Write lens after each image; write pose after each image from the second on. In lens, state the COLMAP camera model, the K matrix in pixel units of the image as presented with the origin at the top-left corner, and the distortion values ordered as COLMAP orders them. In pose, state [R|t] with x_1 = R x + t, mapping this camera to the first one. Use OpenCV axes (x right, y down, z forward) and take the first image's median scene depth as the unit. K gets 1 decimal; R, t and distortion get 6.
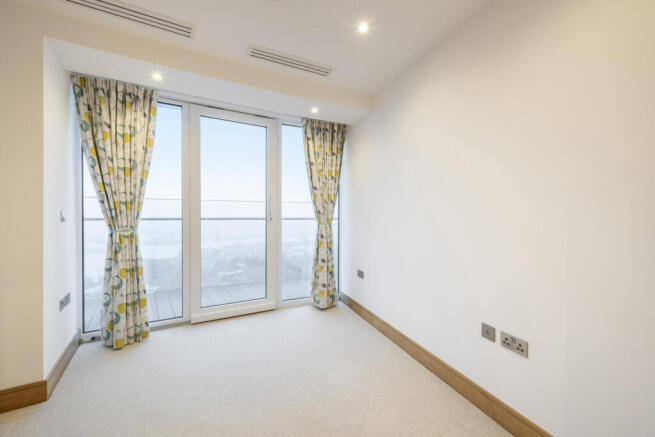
lens RADIAL K [[261.3, 0, 330.0], [0, 261.3, 211.7], [0, 0, 1]] dist [0.000213, -0.000043]
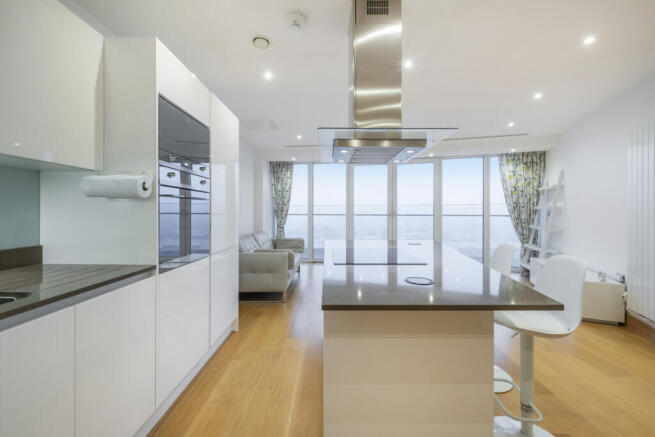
lens RADIAL K [[261.3, 0, 330.0], [0, 261.3, 211.7], [0, 0, 1]] dist [0.000213, -0.000043]
pose [[0.982789, 0.012256, 0.184323, -1.398970], [-0.014792, 0.999814, 0.012389, -0.001573], [-0.184137, -0.014902, 0.982788, -0.347929]]
